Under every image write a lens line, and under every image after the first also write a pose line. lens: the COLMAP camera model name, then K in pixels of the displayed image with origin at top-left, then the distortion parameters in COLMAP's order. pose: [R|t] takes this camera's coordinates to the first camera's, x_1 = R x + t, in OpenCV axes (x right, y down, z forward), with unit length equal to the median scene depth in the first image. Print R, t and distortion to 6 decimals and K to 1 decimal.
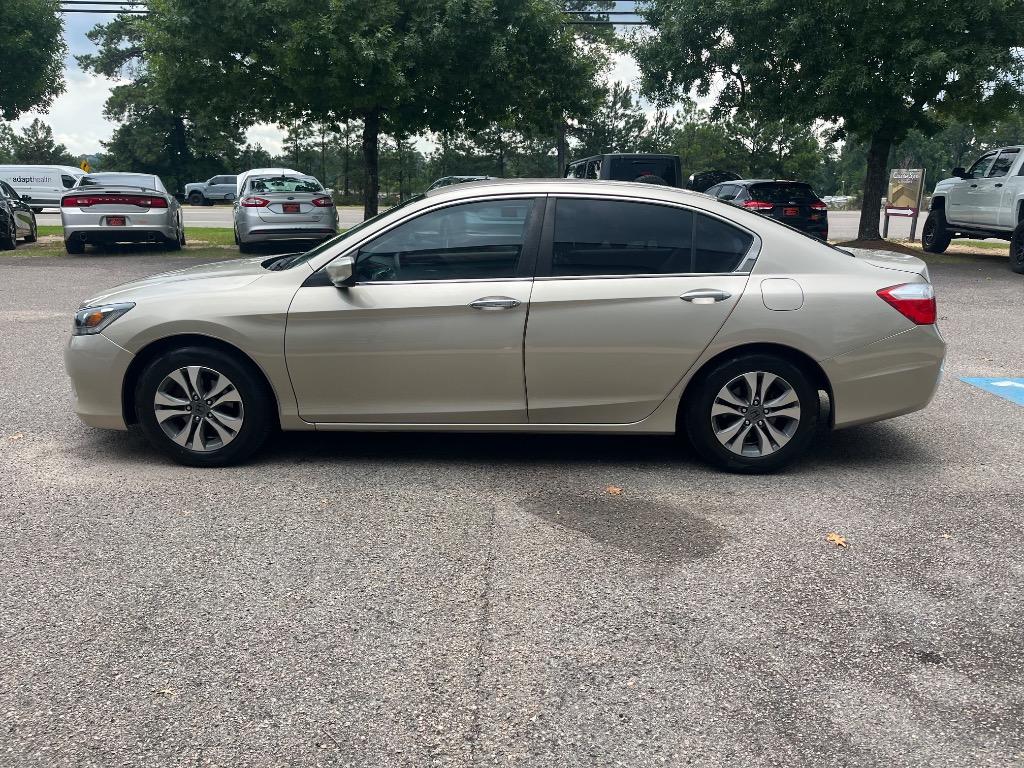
lens RADIAL K [[769.8, 0, 523.0], [0, 769.8, 383.1], [0, 0, 1]] dist [0.083069, -0.118511]
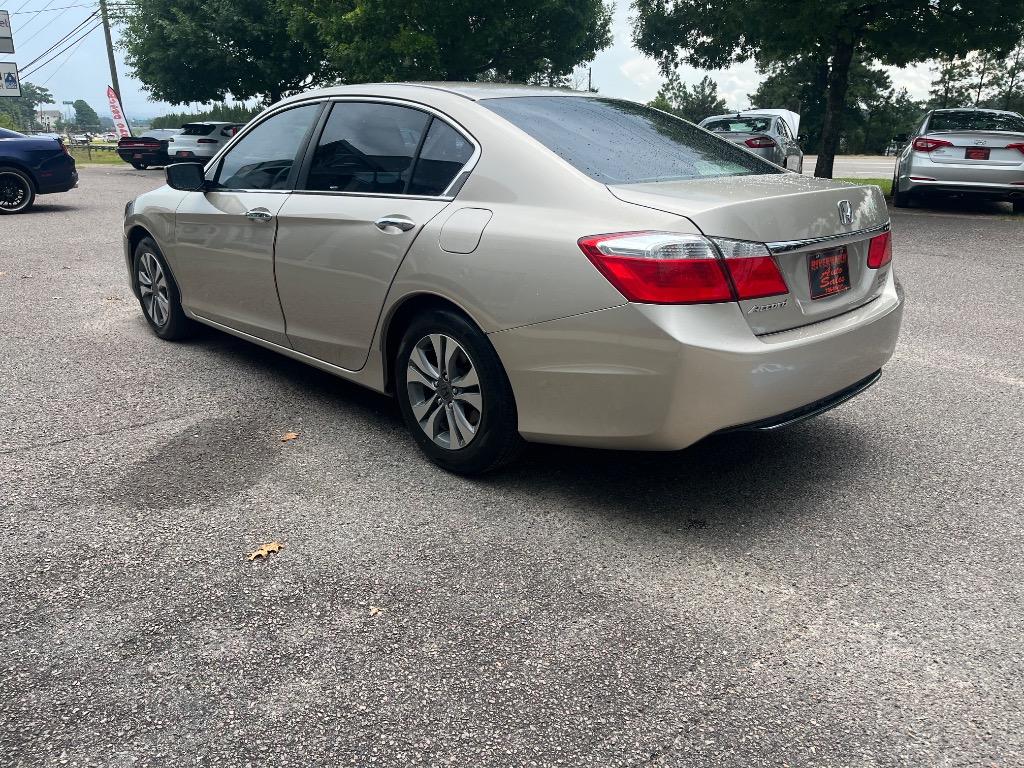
lens RADIAL K [[769.8, 0, 523.0], [0, 769.8, 383.1], [0, 0, 1]] dist [0.083069, -0.118511]
pose [[0.696271, 0.209112, -0.686644, 0.737693], [-0.170414, 0.977429, 0.124864, -0.062657], [0.697256, 0.030075, 0.716191, 0.448283]]
